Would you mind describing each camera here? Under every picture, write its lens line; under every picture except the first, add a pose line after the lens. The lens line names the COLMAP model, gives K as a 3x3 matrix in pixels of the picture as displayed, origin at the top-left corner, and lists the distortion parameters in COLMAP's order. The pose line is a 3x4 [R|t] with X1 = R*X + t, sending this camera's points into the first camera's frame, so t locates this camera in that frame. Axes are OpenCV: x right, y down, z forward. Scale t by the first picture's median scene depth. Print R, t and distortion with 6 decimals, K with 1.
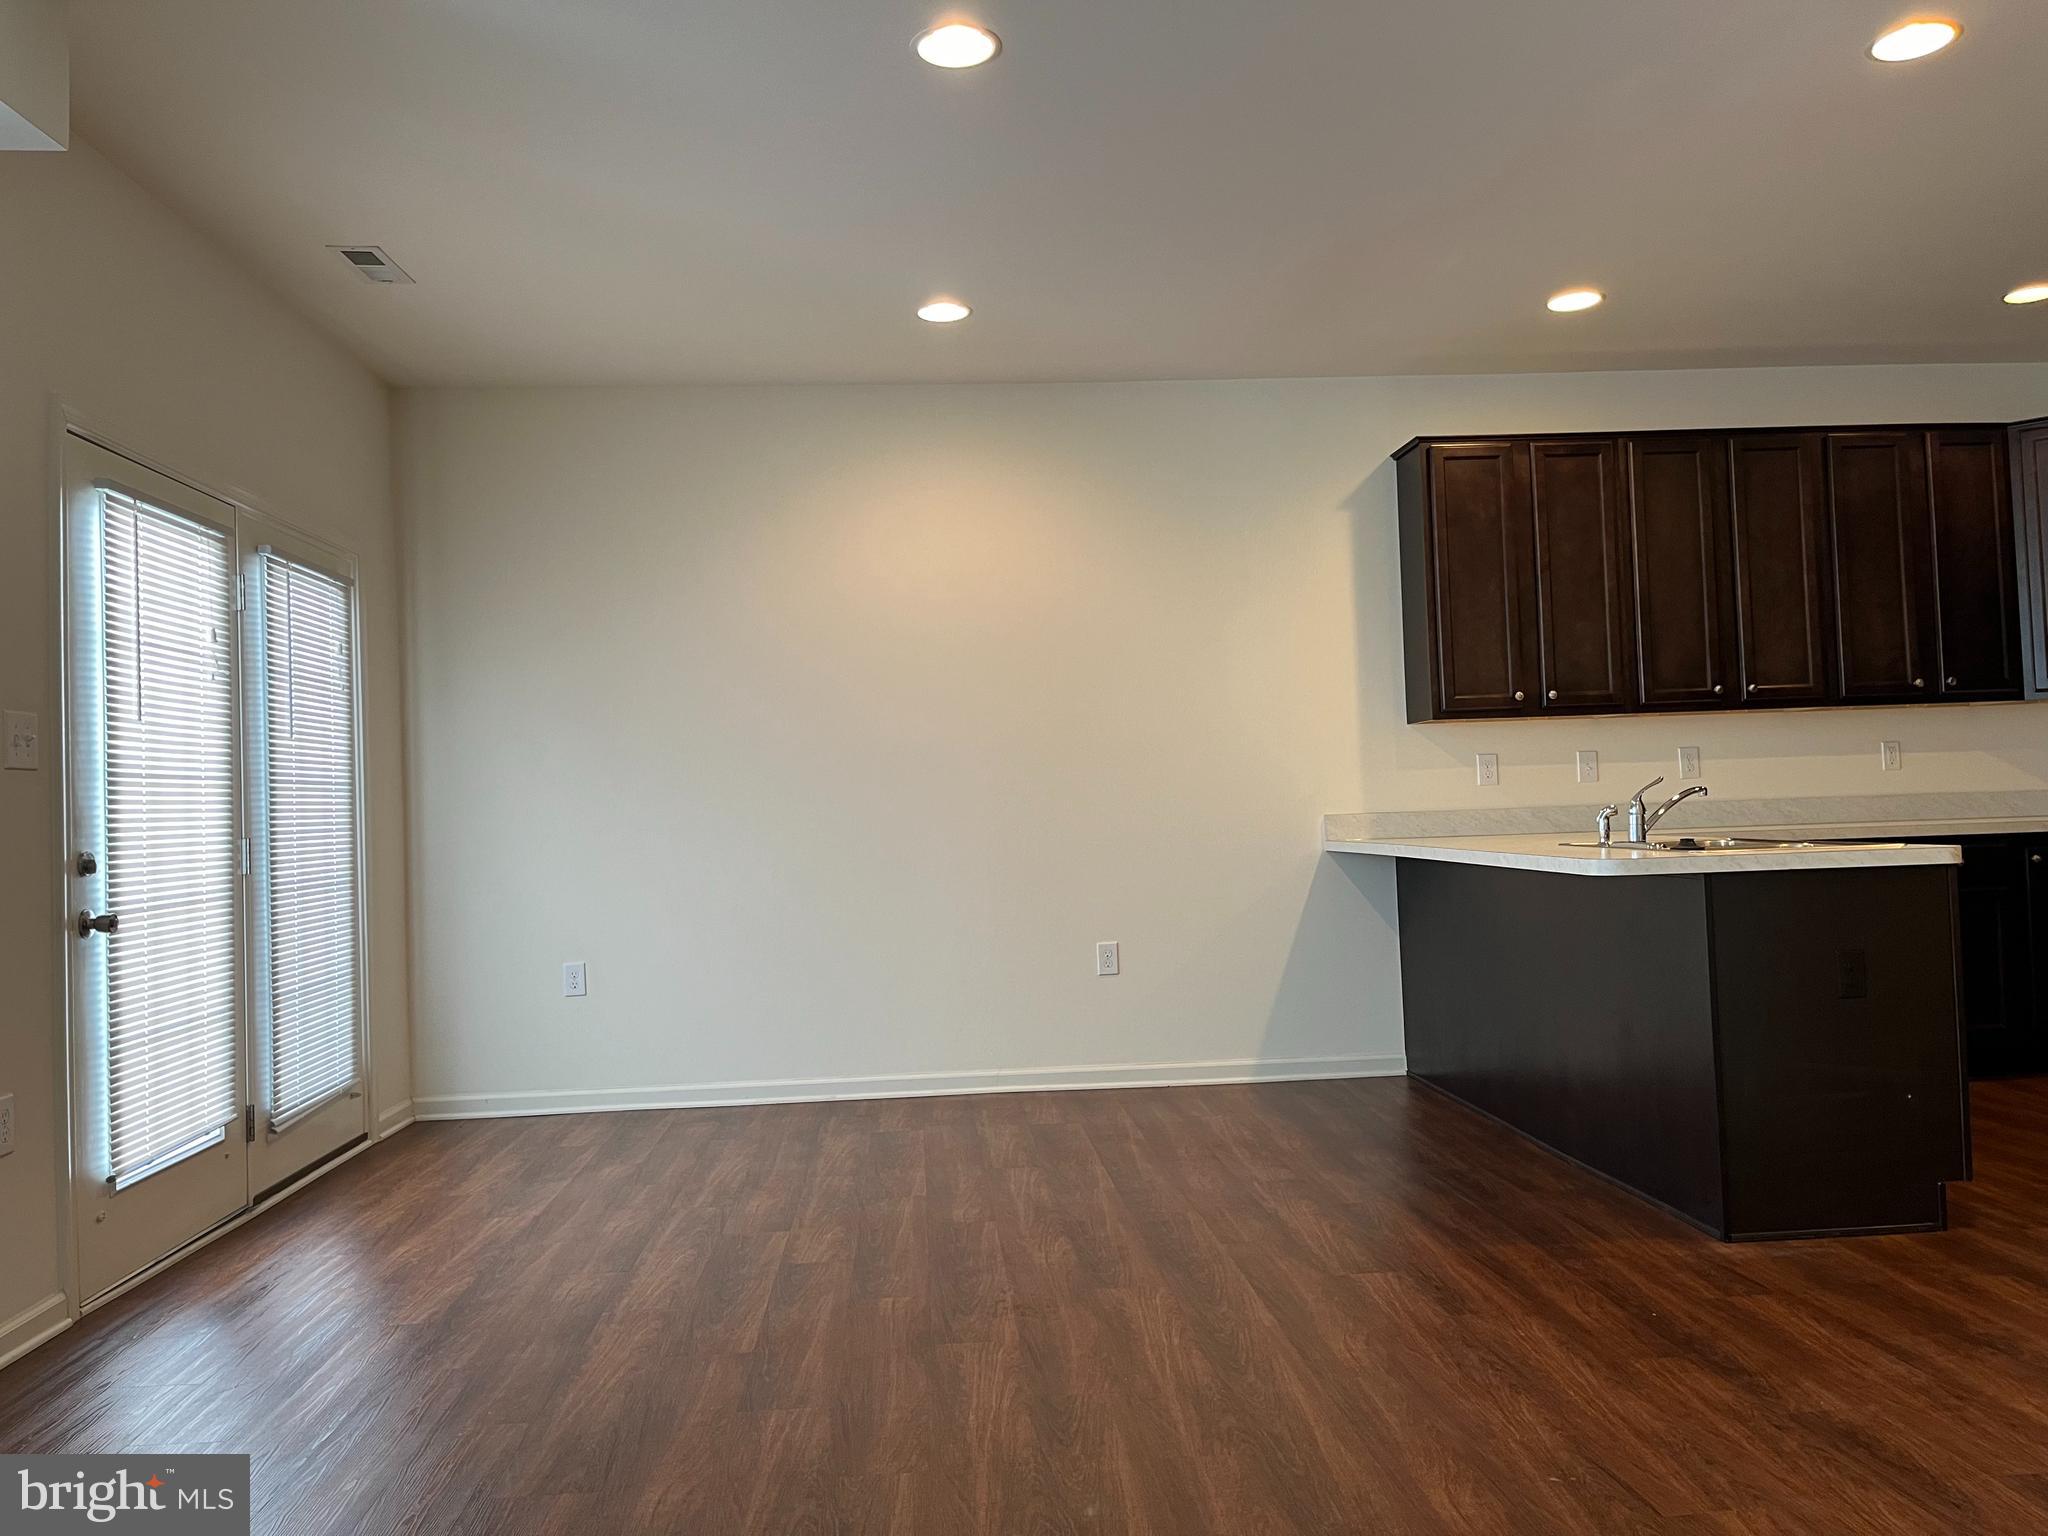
lens RADIAL K [[1545.6, 0, 1018.6], [0, 1545.6, 763.1], [0, 0, 1]] dist [0.039727, -0.030346]
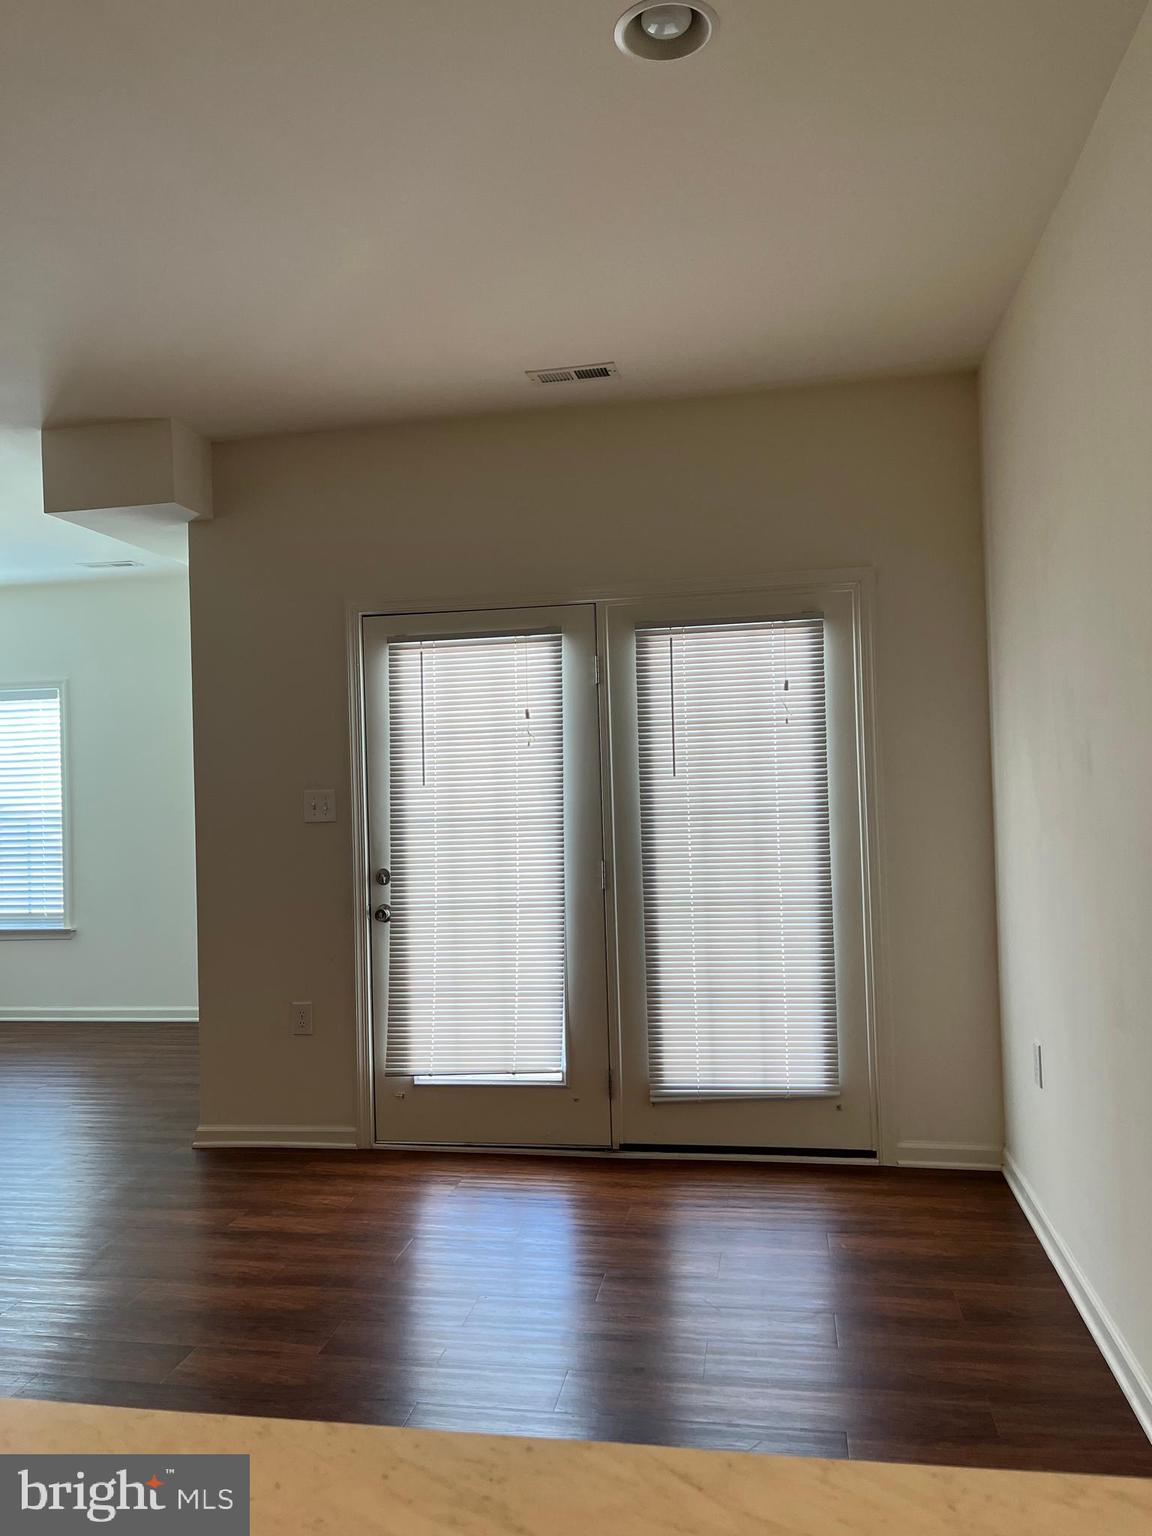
lens RADIAL K [[1159.2, 0, 545.4], [0, 1159.2, 767.4], [0, 0, 1]] dist [0.039727, -0.030346]
pose [[-0.238343, 0.013571, -0.971086, 0.301965], [0.066232, 0.997802, -0.002312, -0.020107], [0.968920, -0.064868, -0.238717, 0.811035]]
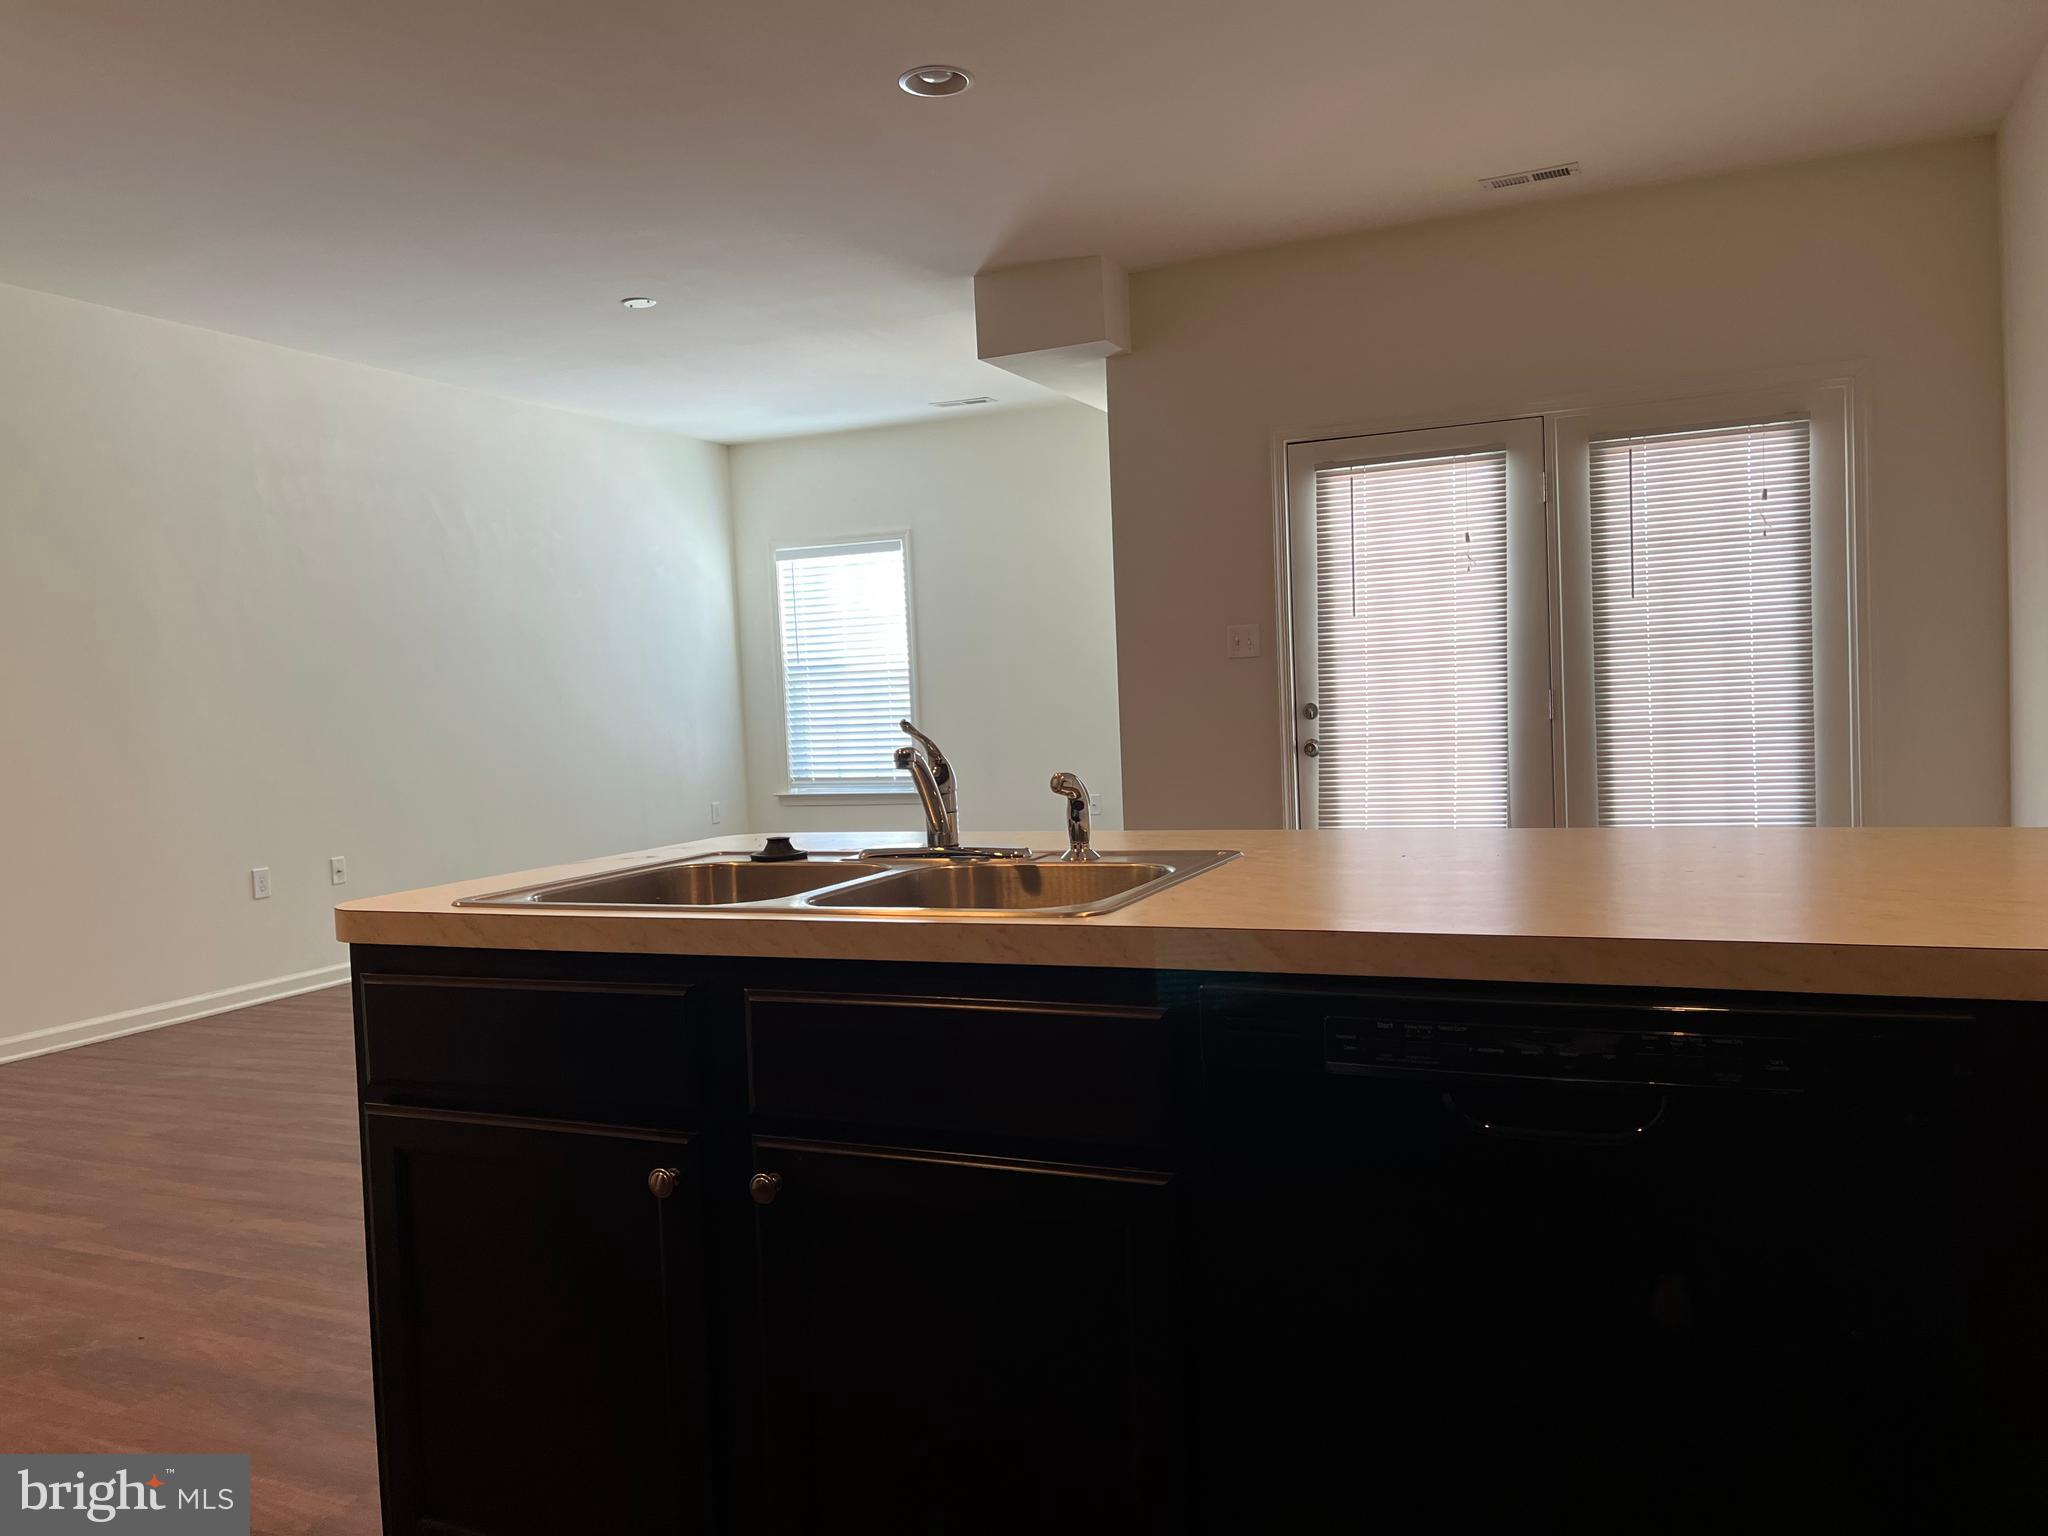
lens RADIAL K [[1545.6, 0, 1006.3], [0, 1545.6, 764.7], [0, 0, 1]] dist [0.039727, -0.030346]
pose [[-0.459758, 0.092702, -0.883193, 0.536746], [0.085711, 0.994526, 0.059770, -0.001722], [0.883898, -0.048220, -0.465186, 0.810941]]
